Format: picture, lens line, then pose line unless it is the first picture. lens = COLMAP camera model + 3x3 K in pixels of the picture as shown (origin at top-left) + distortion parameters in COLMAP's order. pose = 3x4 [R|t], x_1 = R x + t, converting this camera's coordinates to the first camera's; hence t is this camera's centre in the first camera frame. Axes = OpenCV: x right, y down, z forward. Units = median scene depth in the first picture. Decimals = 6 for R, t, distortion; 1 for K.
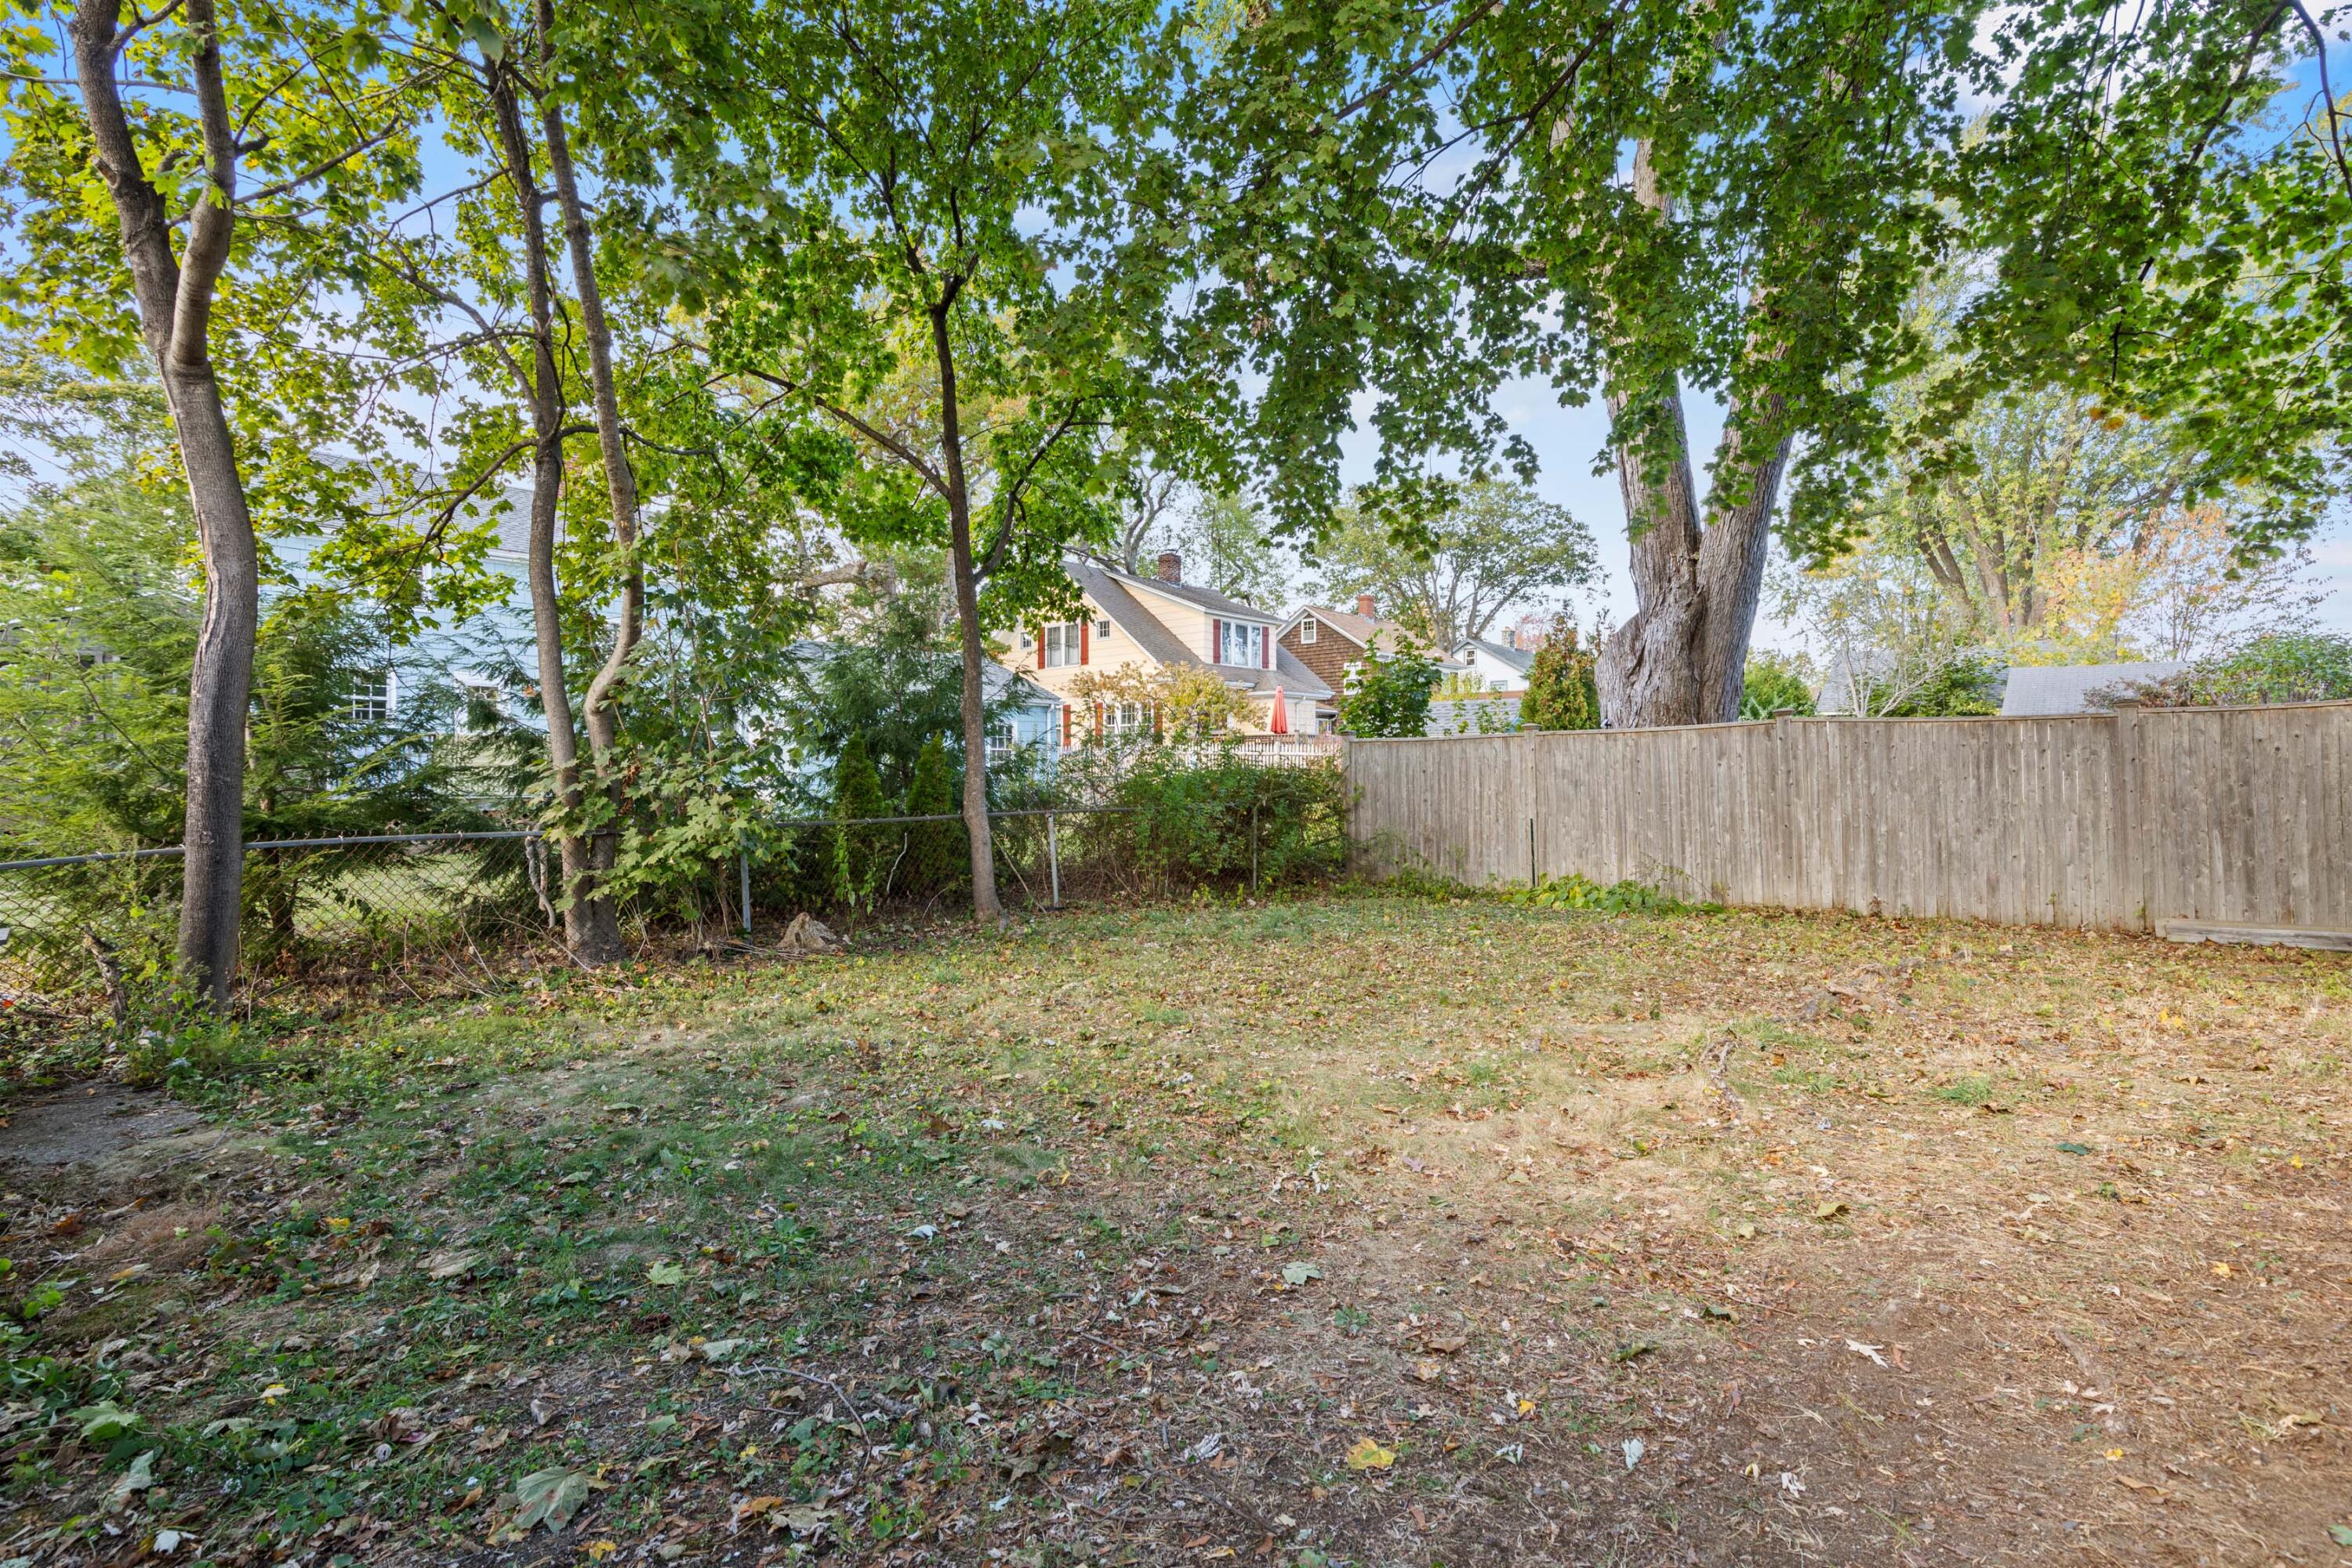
lens RADIAL K [[1061.9, 0, 1182.1], [0, 1061.9, 777.8], [0, 0, 1]] dist [0.008273, -0.000514]
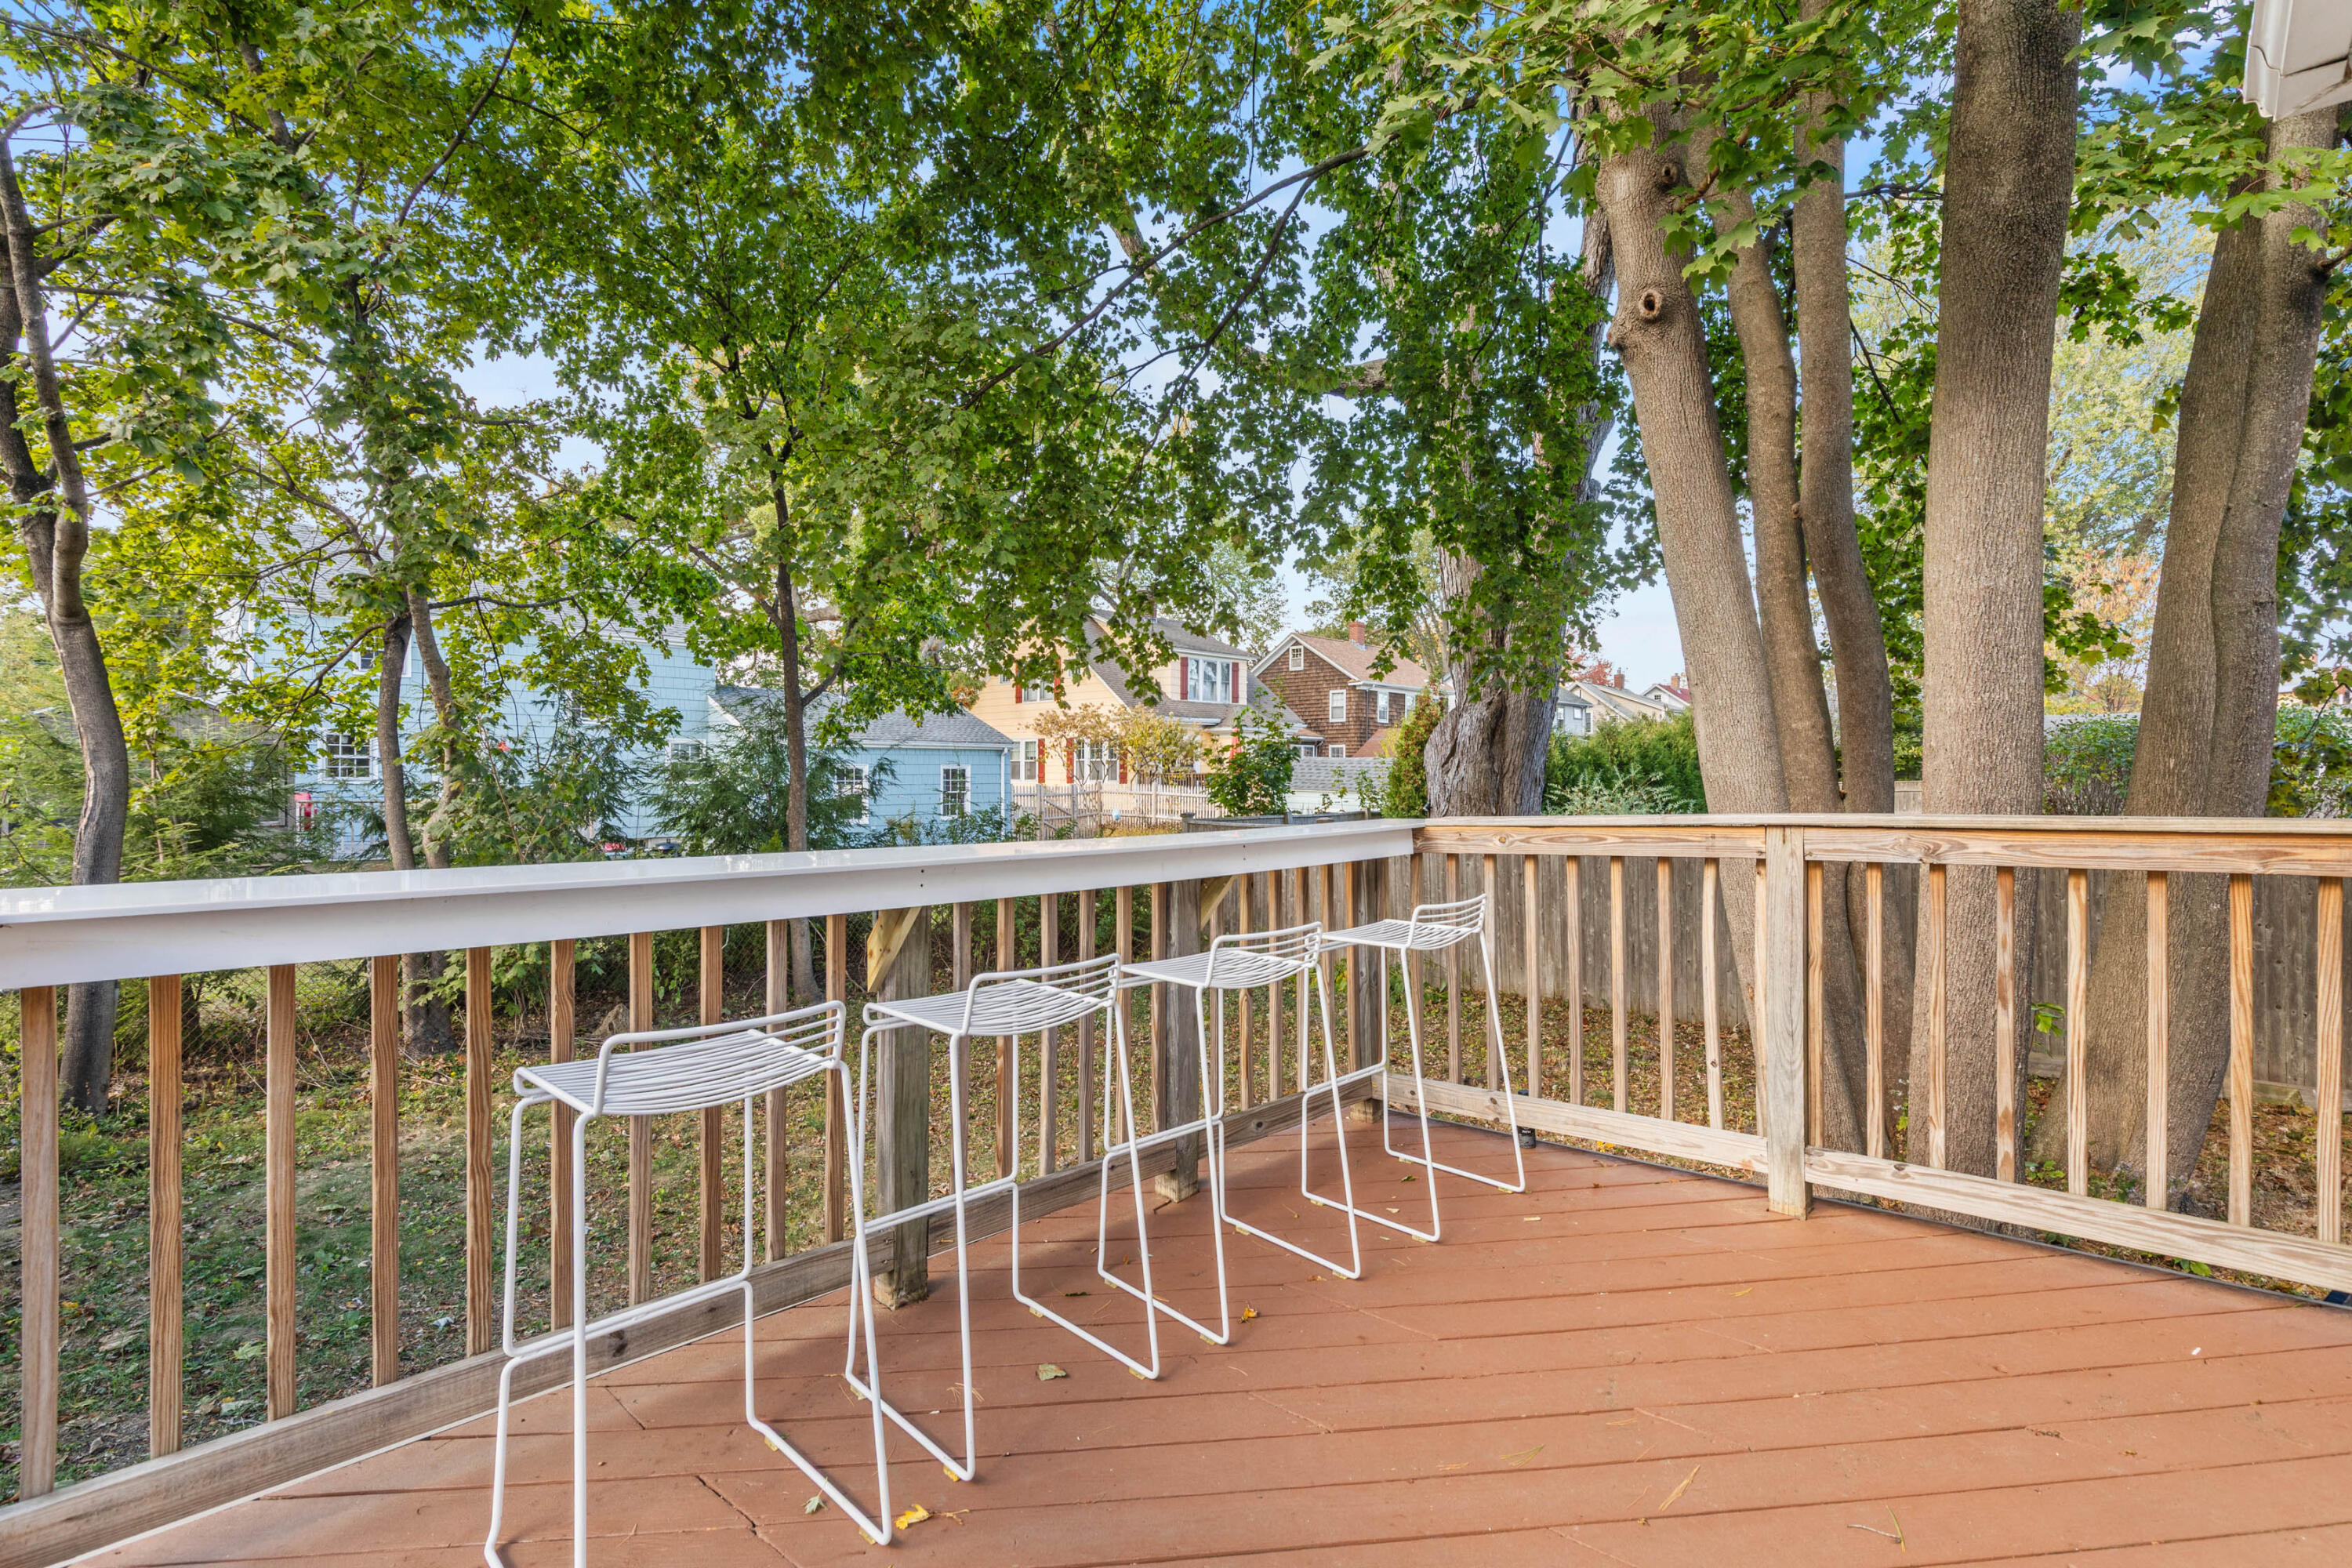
lens RADIAL K [[1061.9, 0, 1169.1], [0, 1061.9, 790.1], [0, 0, 1]] dist [0.008273, -0.000514]
pose [[0.999136, 0.004788, -0.041274, 0.293545], [-0.004621, 0.999981, 0.004128, -0.115728], [0.041293, -0.003933, 0.999139, -0.157622]]
